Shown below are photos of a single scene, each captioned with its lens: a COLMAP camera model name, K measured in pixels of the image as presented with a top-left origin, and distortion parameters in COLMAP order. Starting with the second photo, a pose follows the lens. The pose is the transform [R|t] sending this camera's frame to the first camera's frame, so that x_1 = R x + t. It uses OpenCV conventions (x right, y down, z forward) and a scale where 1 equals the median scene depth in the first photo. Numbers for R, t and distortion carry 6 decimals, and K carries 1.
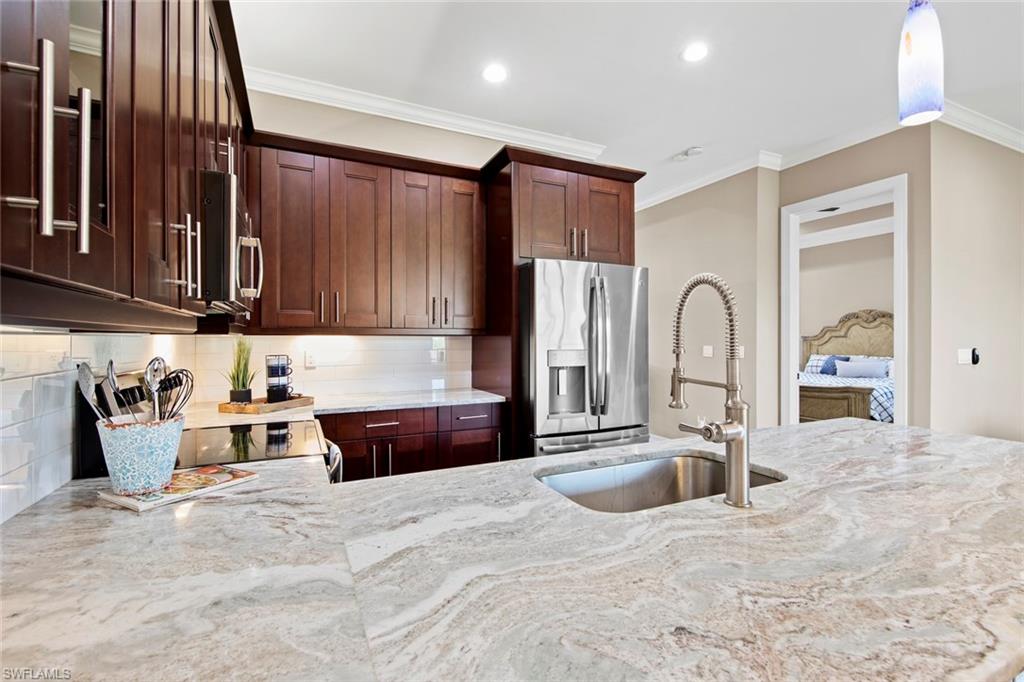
lens RADIAL K [[460.1, 0, 511.2], [0, 460.1, 343.0], [0, 0, 1]] dist [0.006252, -0.002950]
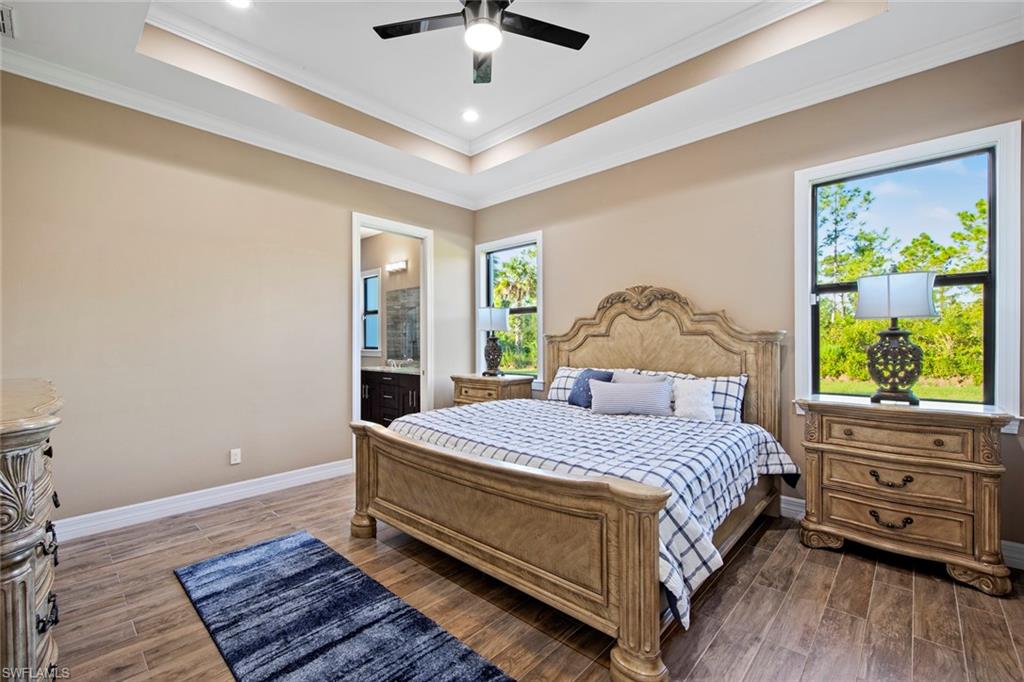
lens RADIAL K [[432.9, 0, 514.9], [0, 432.9, 344.4], [0, 0, 1]] dist [0.009513, -0.004500]
pose [[0.923803, -0.003024, 0.382857, 0.417691], [0.006113, 0.999958, -0.006850, 0.000591], [-0.382820, 0.008669, 0.923782, 0.553736]]
